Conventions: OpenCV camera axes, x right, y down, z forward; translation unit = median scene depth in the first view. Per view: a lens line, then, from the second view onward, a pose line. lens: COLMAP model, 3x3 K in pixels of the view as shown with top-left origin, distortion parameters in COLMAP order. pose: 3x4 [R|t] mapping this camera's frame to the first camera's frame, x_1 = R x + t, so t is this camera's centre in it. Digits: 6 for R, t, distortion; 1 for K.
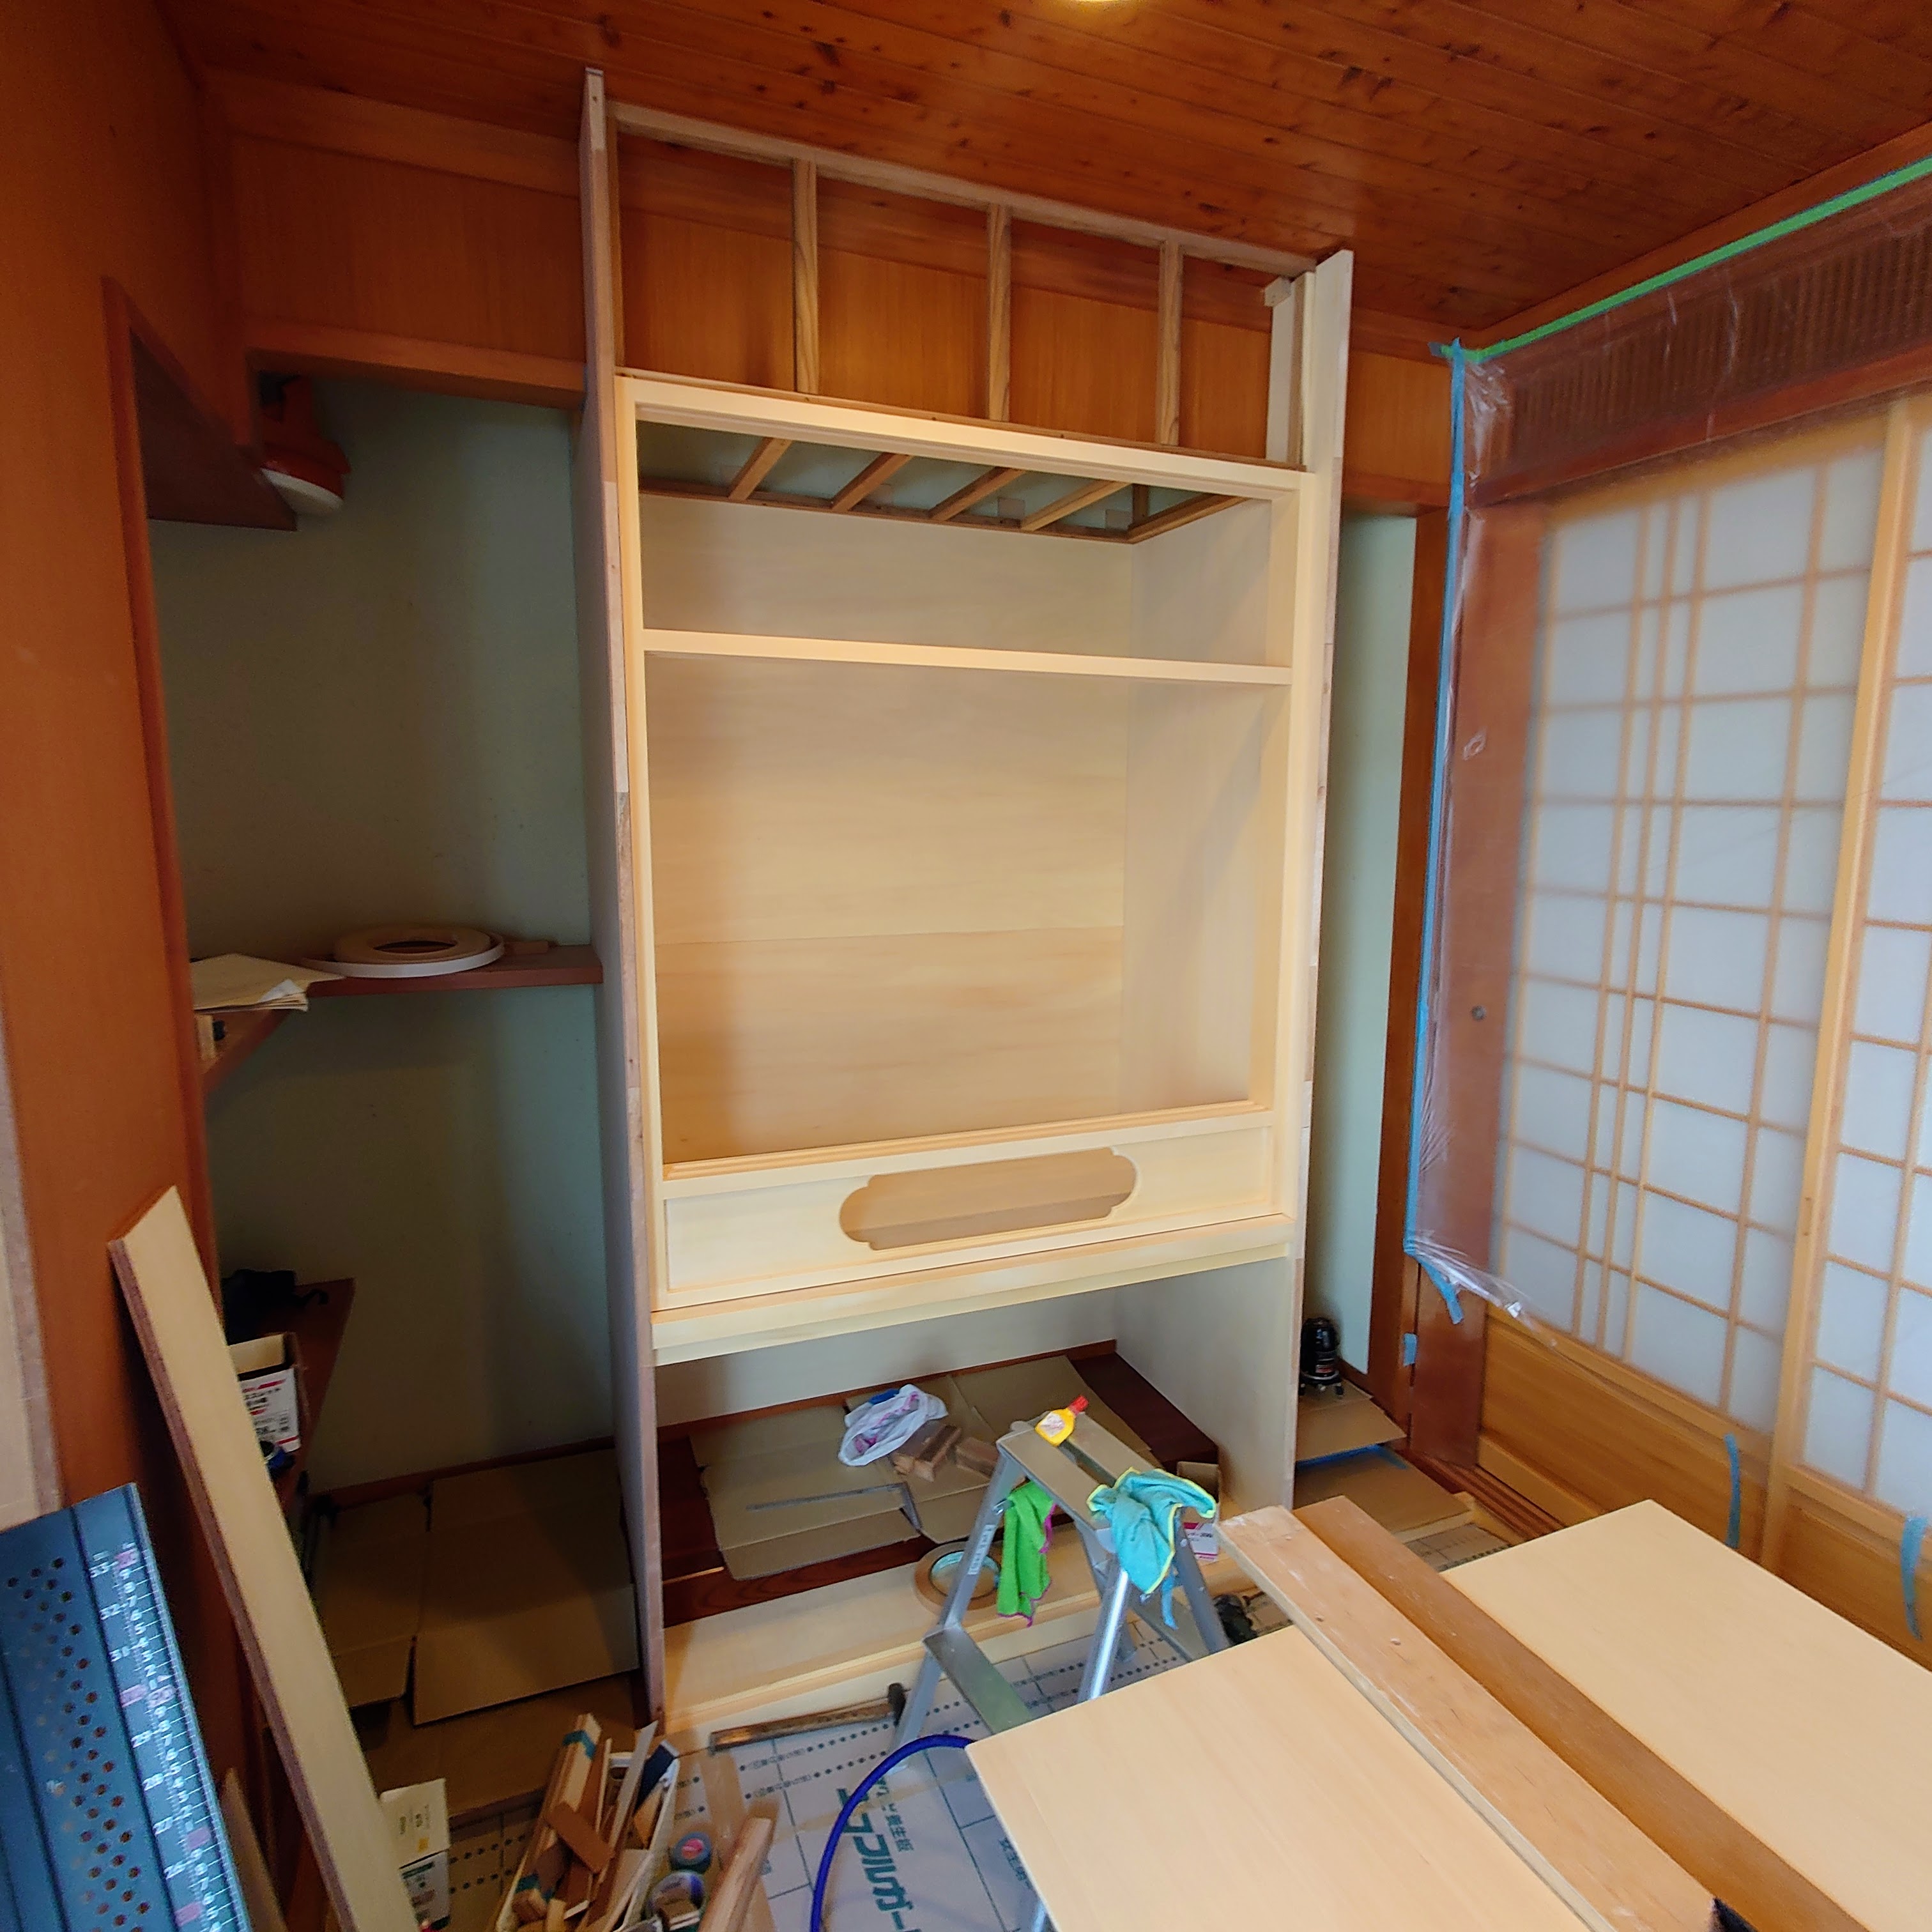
lens RADIAL K [[1139.7, 0, 970.1], [0, 1139.7, 950.3], [0, 0, 1]] dist [-0.004607, -0.000294]
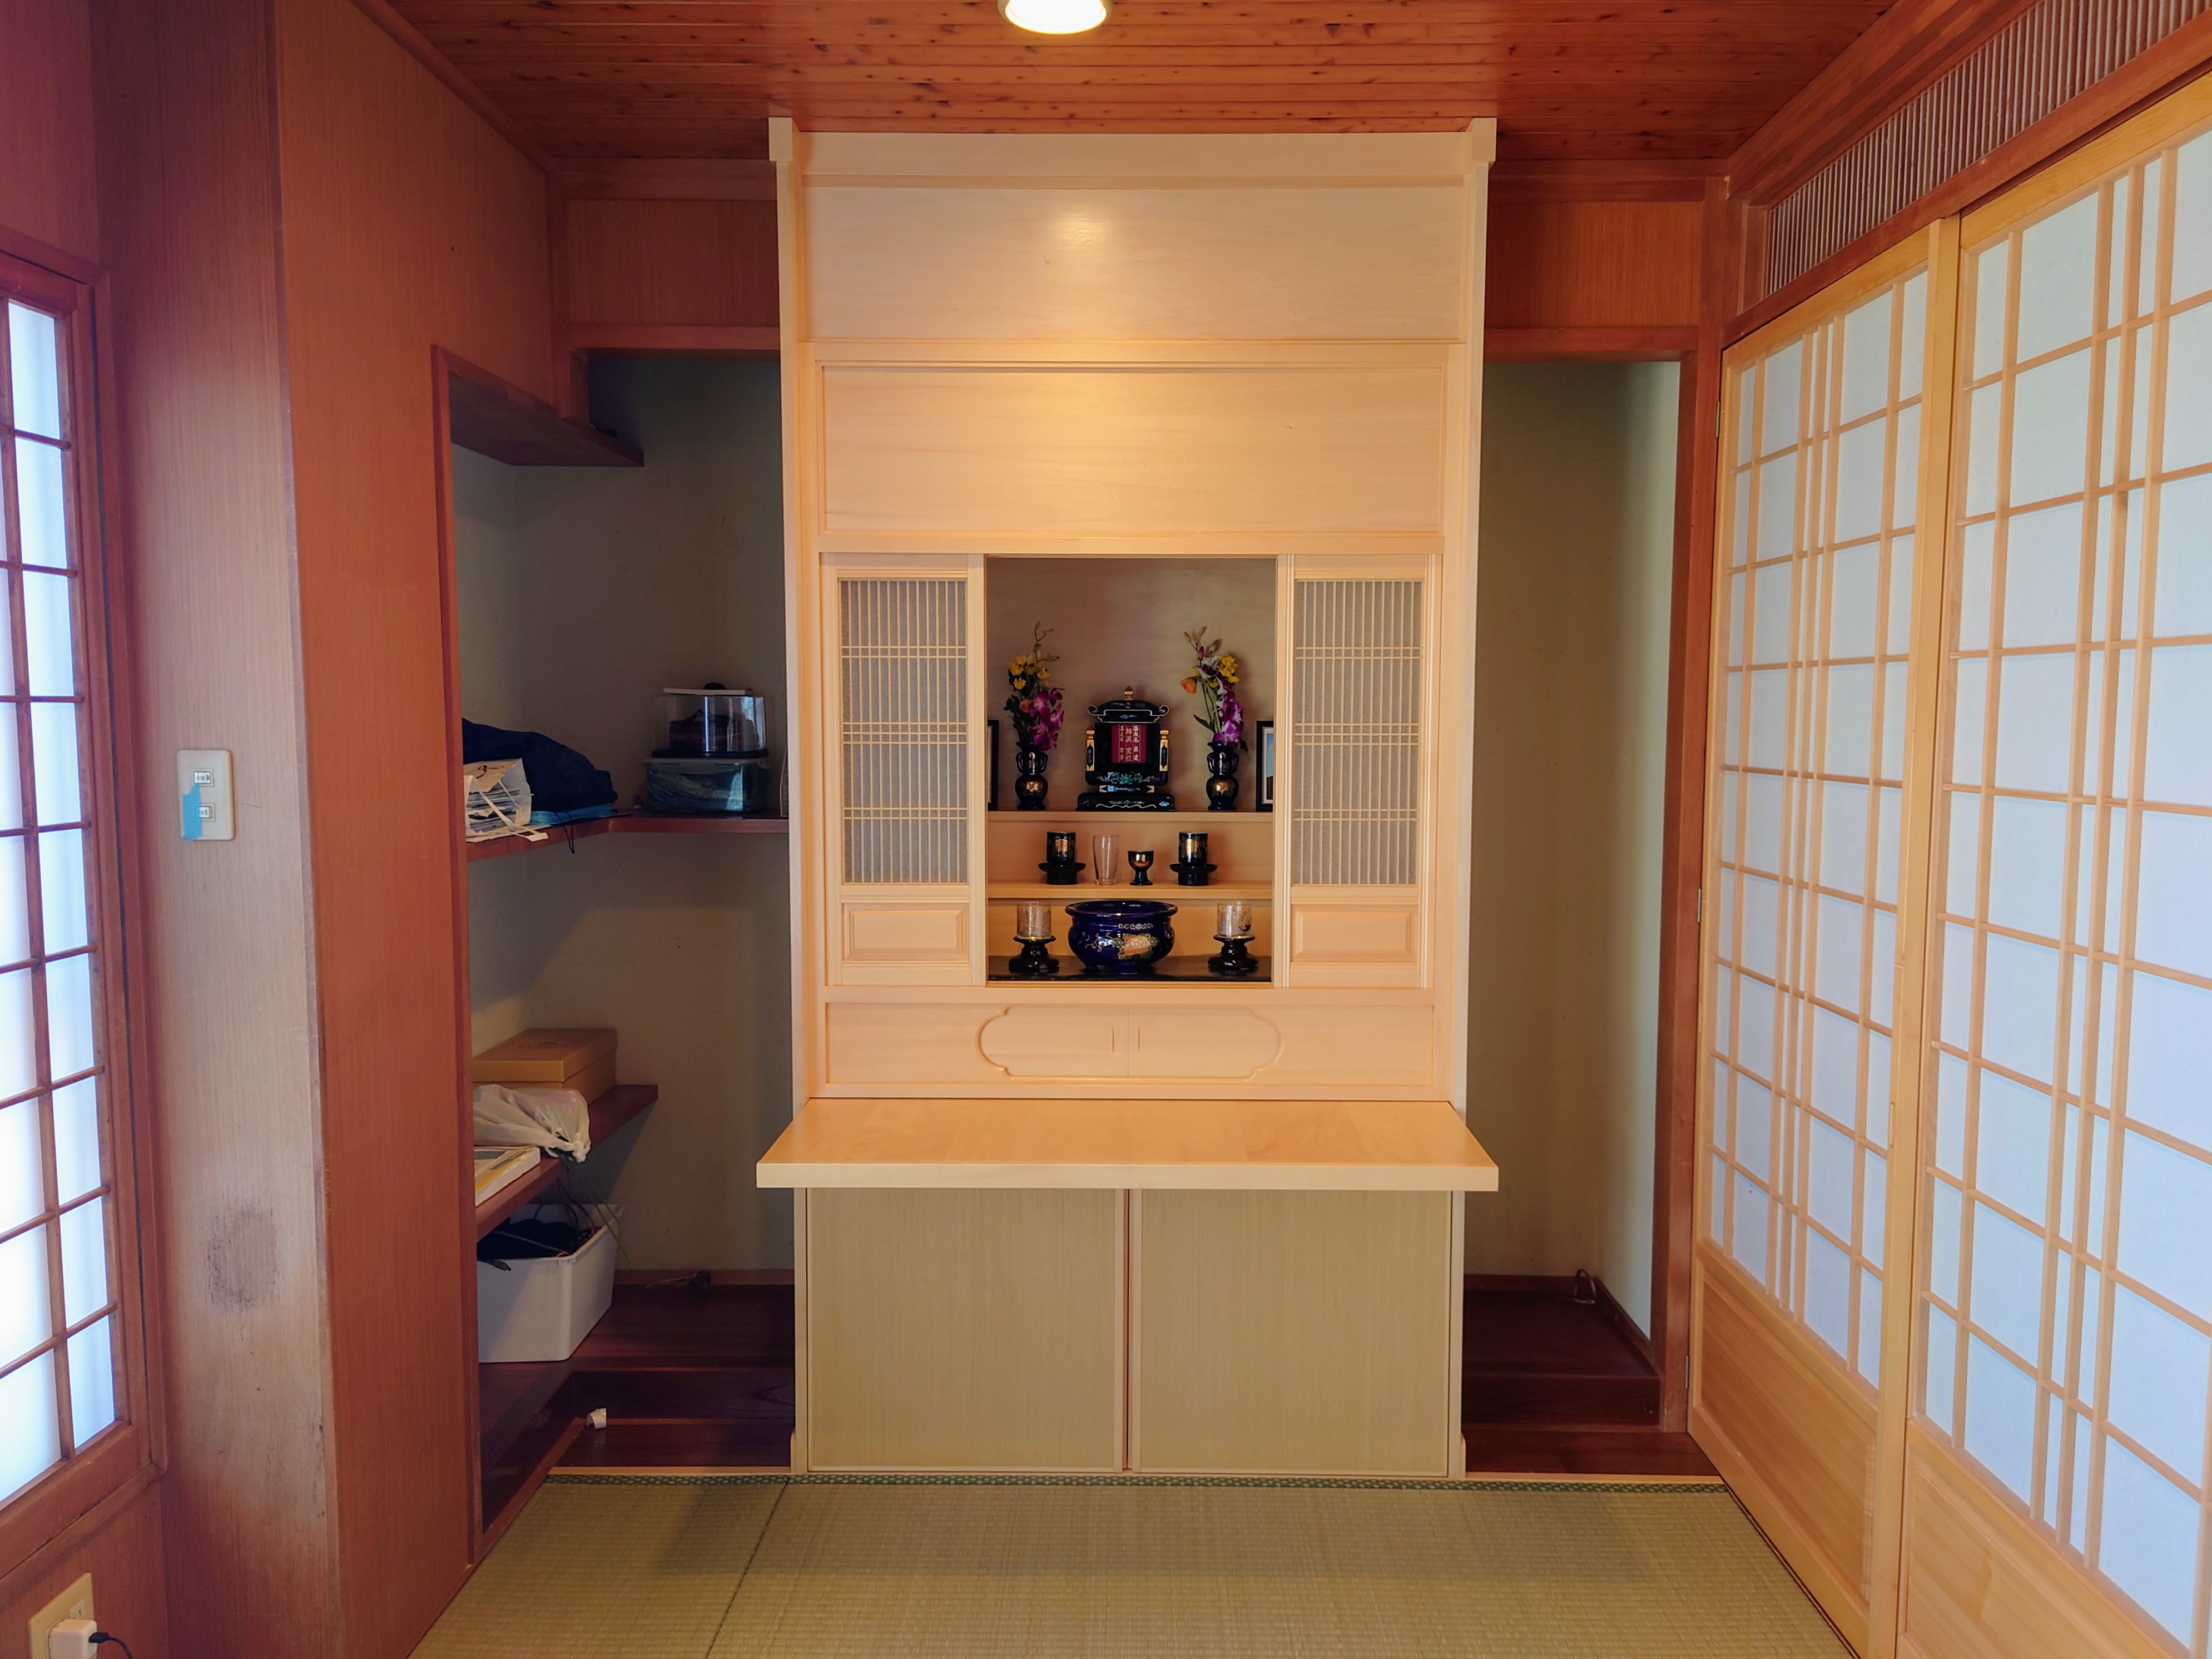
lens RADIAL K [[1539.7, 0, 1106.0], [0, 1539.7, 829.5], [0, 0, 1]] dist [0.003877, 0.001113]
pose [[0.920506, 0.025901, -0.389869, 0.527405], [-0.050761, 0.997272, -0.053596, 0.091637], [0.387417, 0.069126, 0.919309, -0.322929]]
